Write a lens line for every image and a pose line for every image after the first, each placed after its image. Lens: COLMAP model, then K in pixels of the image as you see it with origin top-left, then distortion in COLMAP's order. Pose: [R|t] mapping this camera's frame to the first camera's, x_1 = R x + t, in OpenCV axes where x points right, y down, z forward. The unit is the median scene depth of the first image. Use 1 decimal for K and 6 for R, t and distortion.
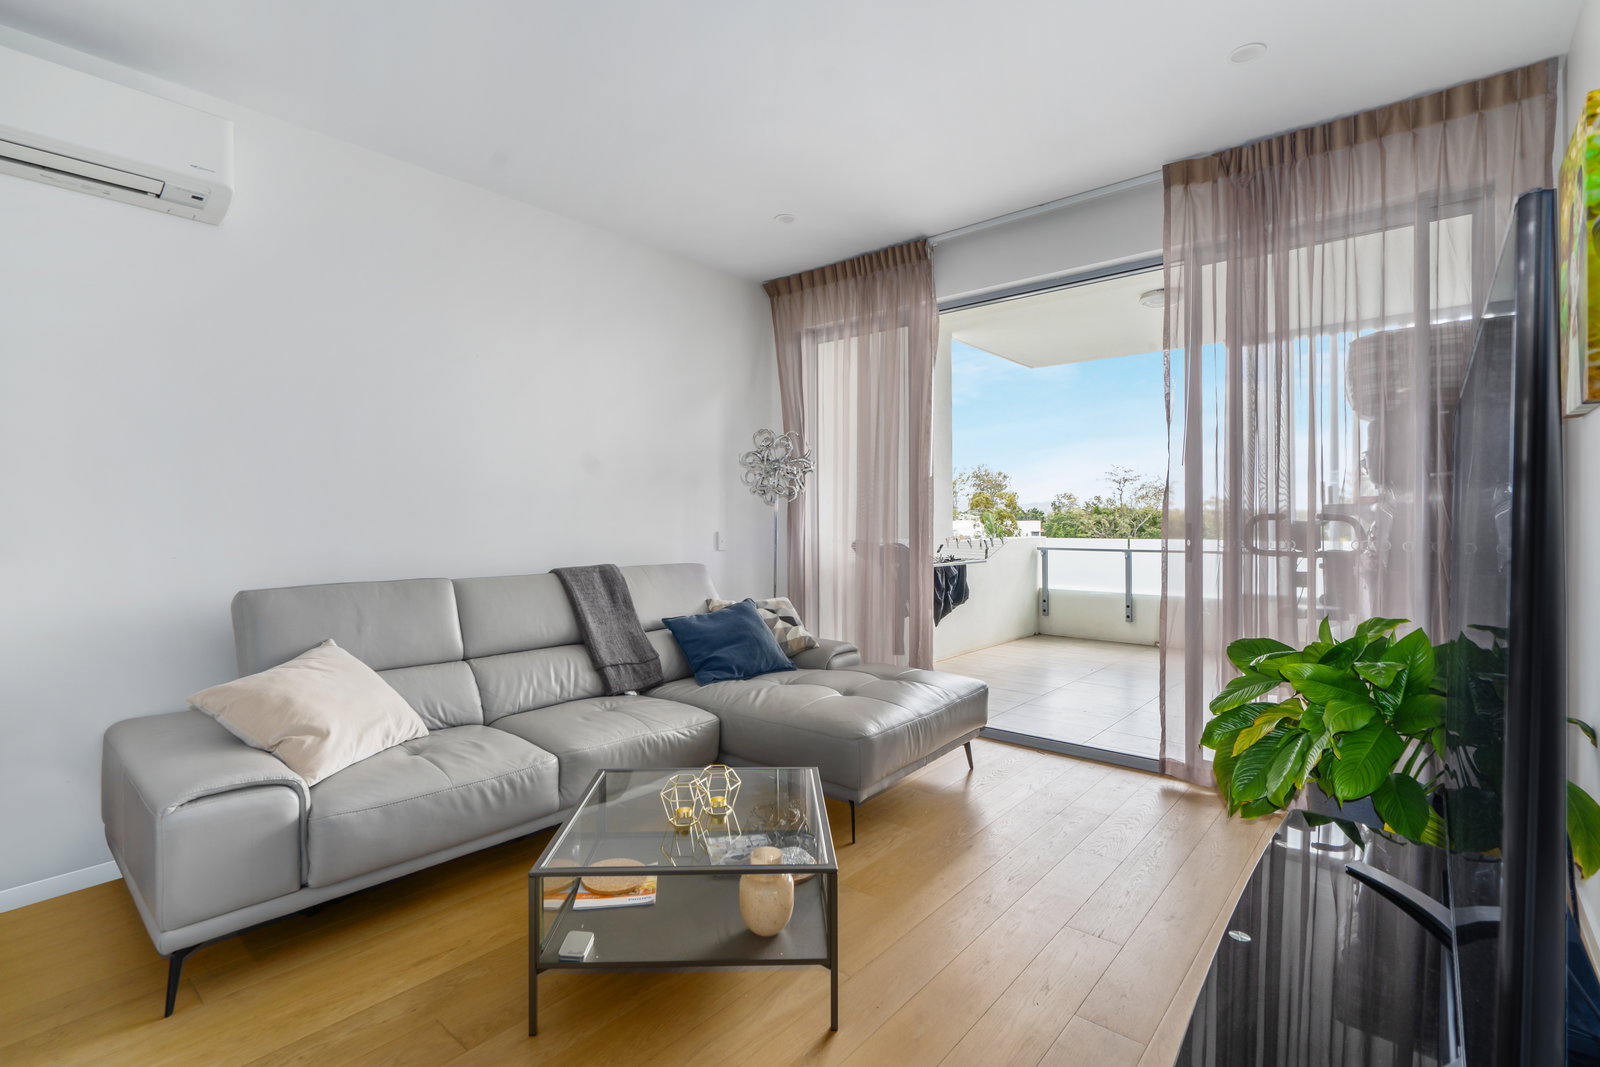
lens RADIAL K [[743.2, 0, 793.6], [0, 743.2, 522.4], [0, 0, 1]] dist [-0.001202, 0.000690]
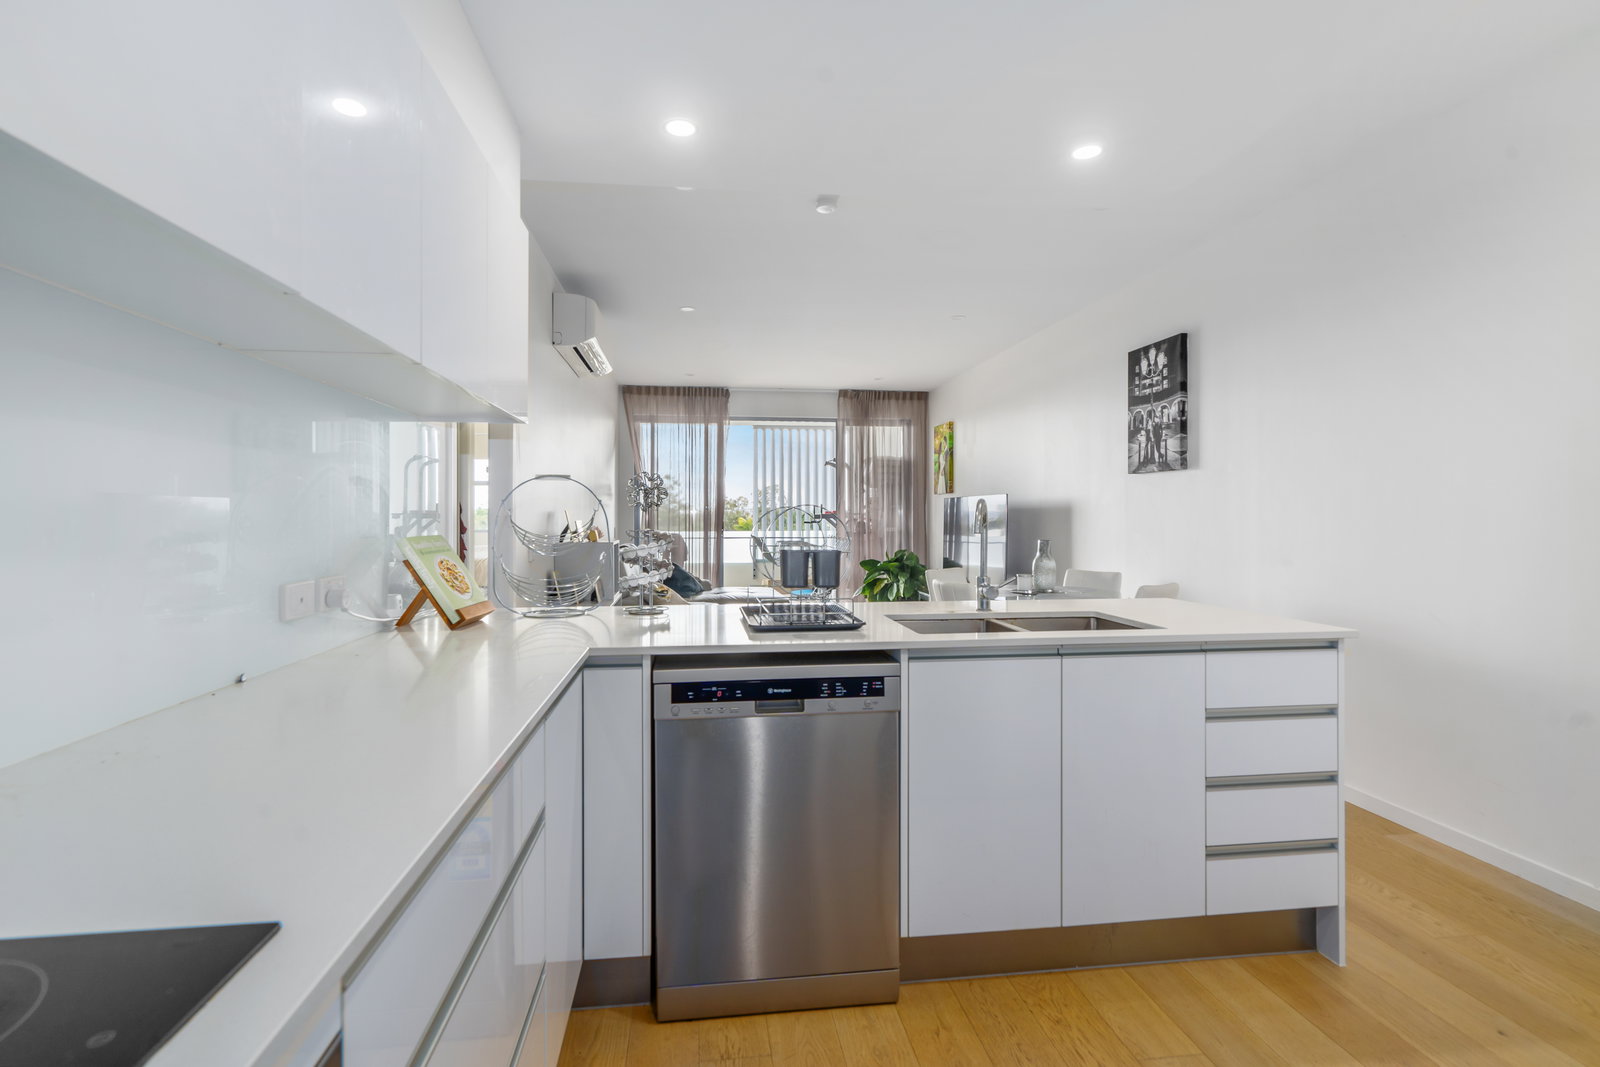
lens RADIAL K [[743.2, 0, 793.6], [0, 743.2, 522.4], [0, 0, 1]] dist [-0.001202, 0.000690]
pose [[0.665518, -0.003602, 0.746373, -1.180647], [0.003461, 0.999992, 0.001740, -0.000456], [-0.746374, 0.001425, 0.665525, -0.513695]]
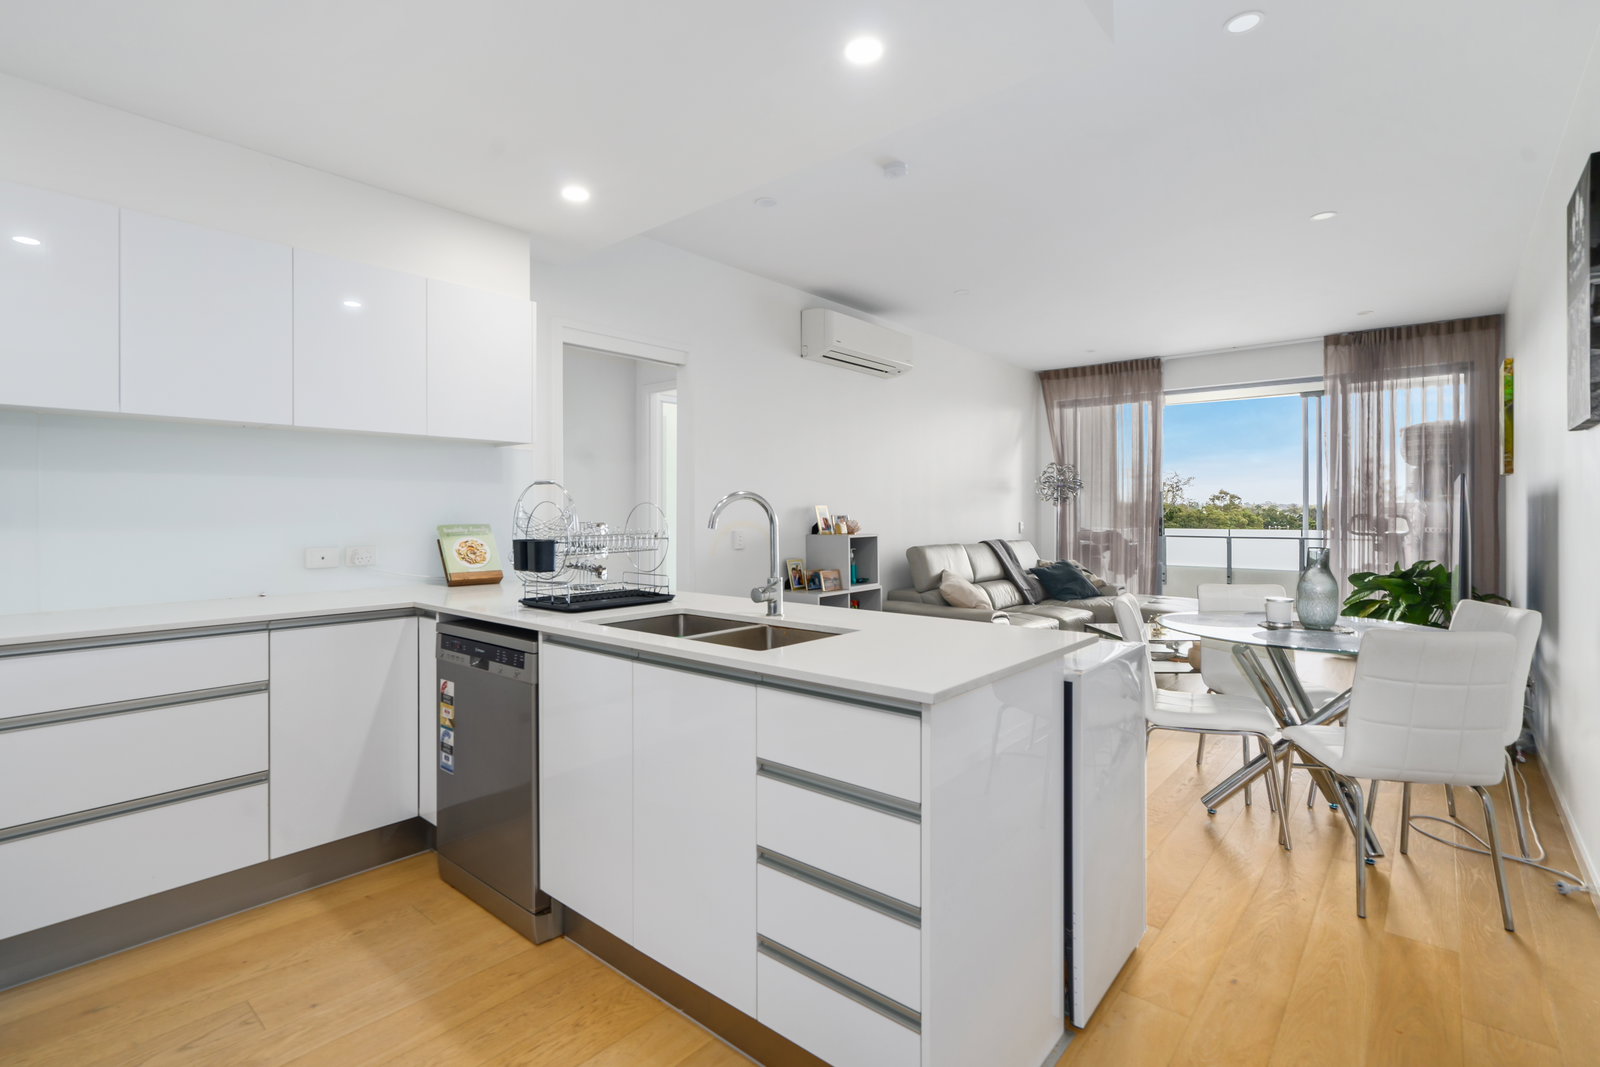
lens RADIAL K [[760.5, 0, 774.3], [0, 760.5, 513.3], [0, 0, 1]] dist [-0.004469, -0.000815]
pose [[0.999940, 0.001379, -0.010869, -0.665615], [-0.001422, 0.999991, -0.003947, -0.000032], [0.010864, 0.003962, 0.999933, -0.761720]]
